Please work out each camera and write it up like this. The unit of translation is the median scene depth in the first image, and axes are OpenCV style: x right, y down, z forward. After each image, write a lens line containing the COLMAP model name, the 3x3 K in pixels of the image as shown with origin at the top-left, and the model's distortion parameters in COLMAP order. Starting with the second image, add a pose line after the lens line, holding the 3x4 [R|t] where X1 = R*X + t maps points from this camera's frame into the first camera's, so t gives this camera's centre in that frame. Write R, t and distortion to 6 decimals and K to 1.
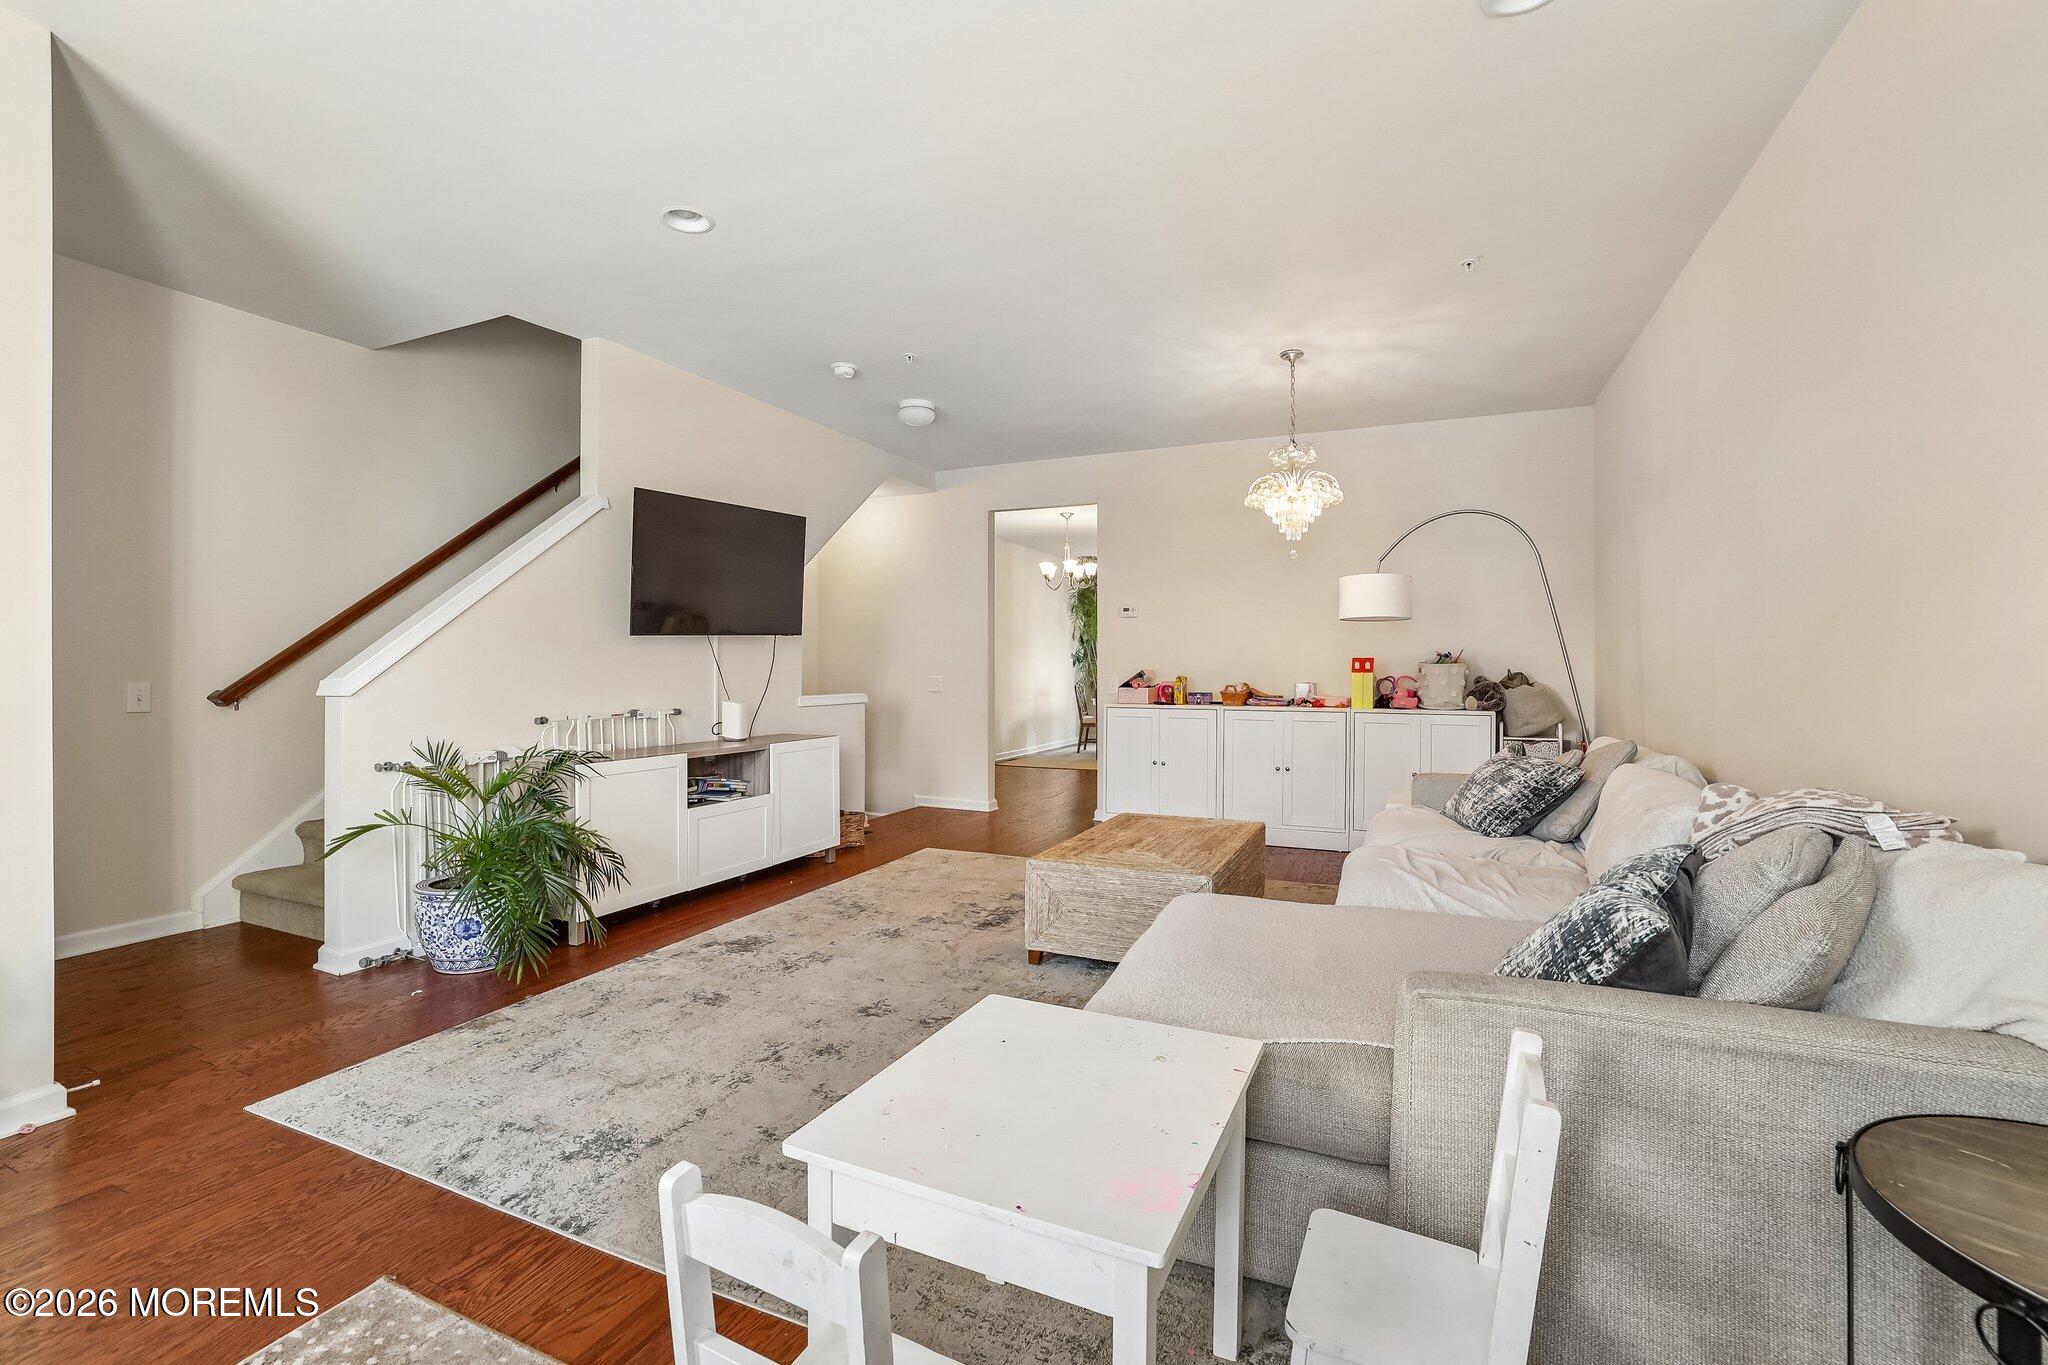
lens RADIAL K [[891.8, 0, 1022.4], [0, 891.8, 670.9], [0, 0, 1]] dist [-0.014842, -0.000140]
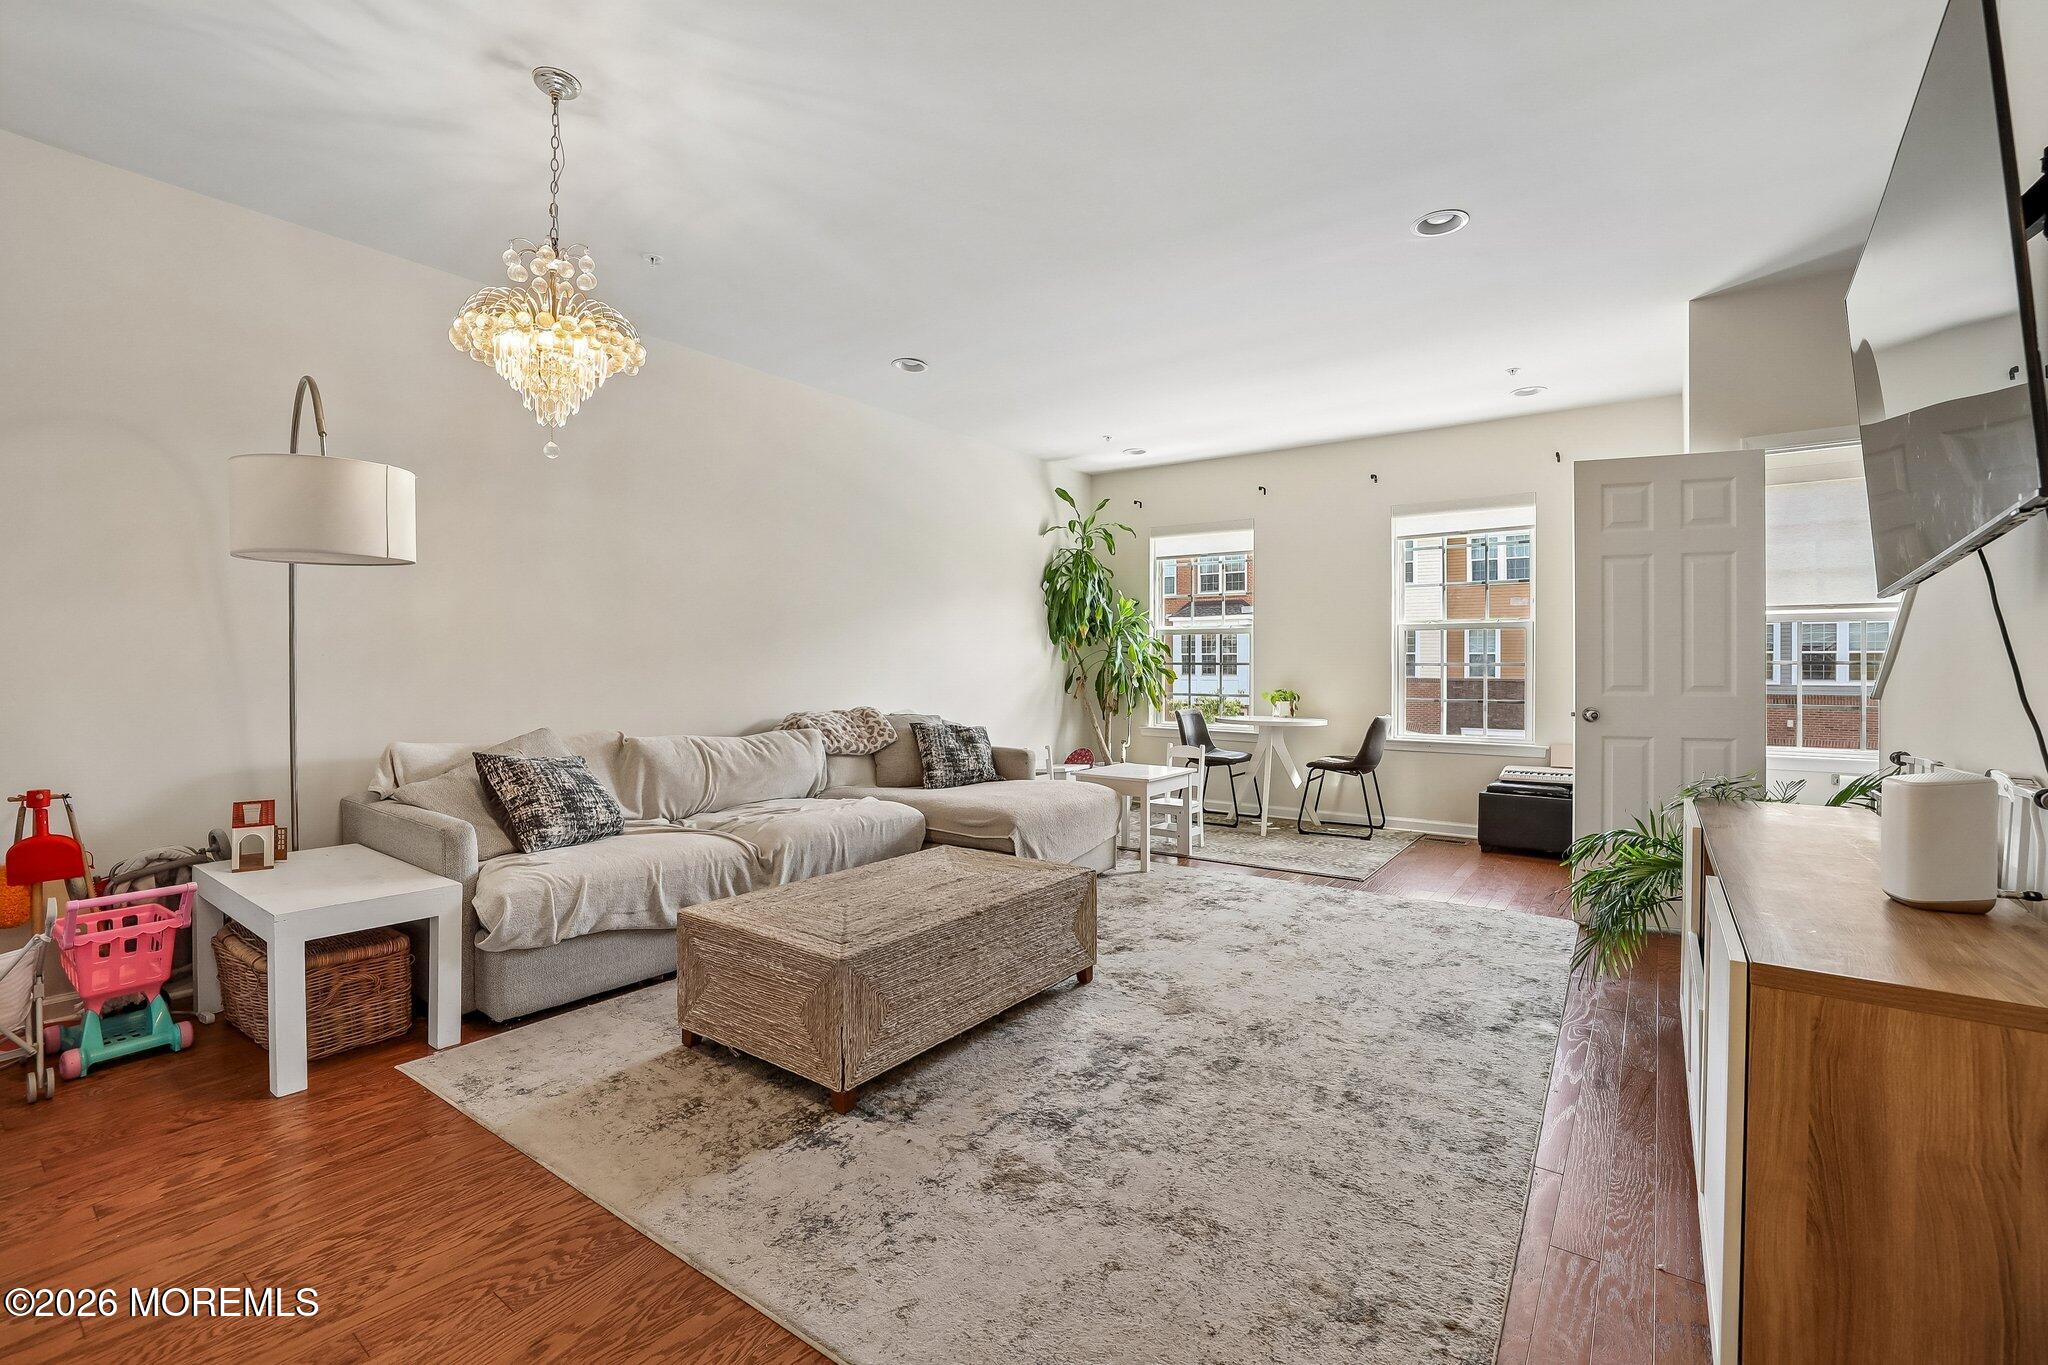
lens RADIAL K [[891.8, 0, 1022.4], [0, 891.8, 670.9], [0, 0, 1]] dist [-0.014842, -0.000140]
pose [[-0.976860, -0.007318, 0.213754, -0.096842], [-0.006395, 0.999967, 0.005008, -0.004432], [-0.213784, 0.003525, -0.976875, 1.582634]]
